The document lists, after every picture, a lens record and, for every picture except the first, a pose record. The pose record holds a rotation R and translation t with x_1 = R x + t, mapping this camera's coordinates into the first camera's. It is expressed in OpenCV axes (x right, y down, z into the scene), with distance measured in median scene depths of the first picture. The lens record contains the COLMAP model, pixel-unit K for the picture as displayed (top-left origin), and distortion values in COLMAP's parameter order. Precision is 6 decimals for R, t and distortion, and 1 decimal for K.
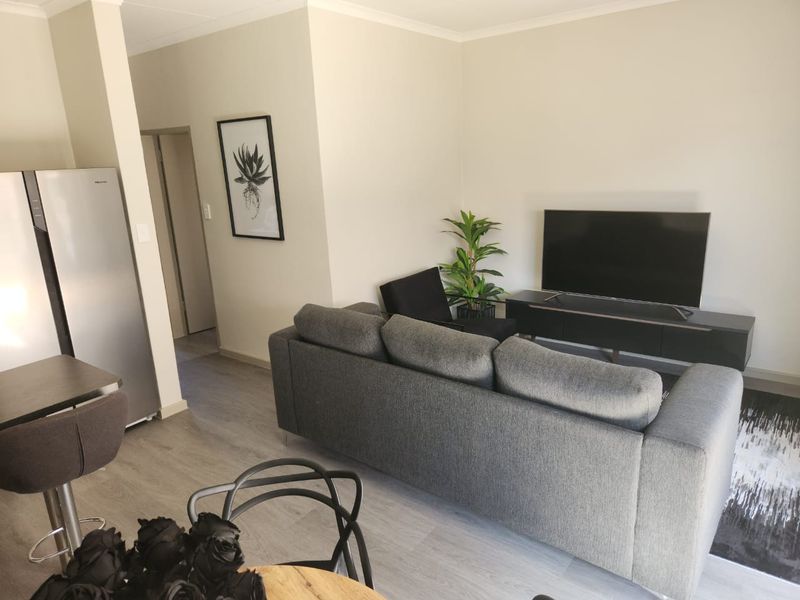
lens RADIAL K [[539.3, 0, 399.0], [0, 539.3, 300.9], [0, 0, 1]] dist [0.042962, -0.022669]
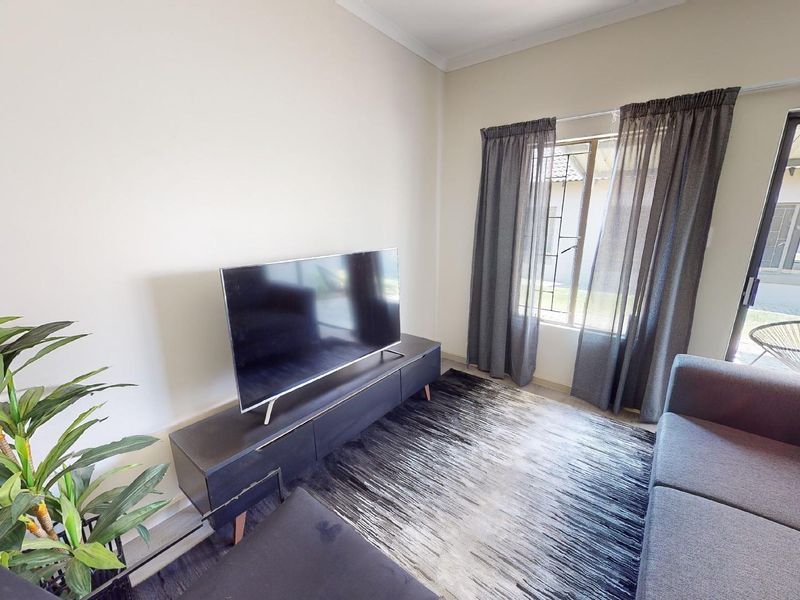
lens RADIAL K [[337.2, 0, 399.1], [0, 337.2, 302.3], [0, 0, 1]] dist [-0.001290, 0.000256]
pose [[0.011981, -0.210331, 0.977557, -0.050889], [0.259265, 0.944847, 0.200116, -0.170889], [-0.965732, 0.251049, 0.065851, 0.891232]]
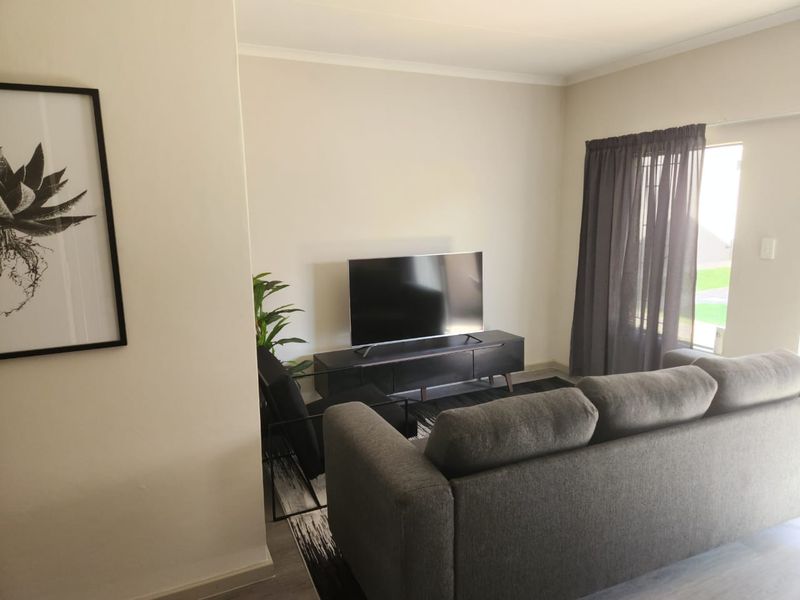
lens RADIAL K [[539.3, 0, 399.3], [0, 539.3, 301.0], [0, 0, 1]] dist [0.042962, -0.022669]
pose [[0.458212, -0.123558, 0.880213, -0.534061], [0.224240, 0.974328, 0.020037, -0.106265], [-0.860092, 0.188197, 0.474156, 0.554136]]
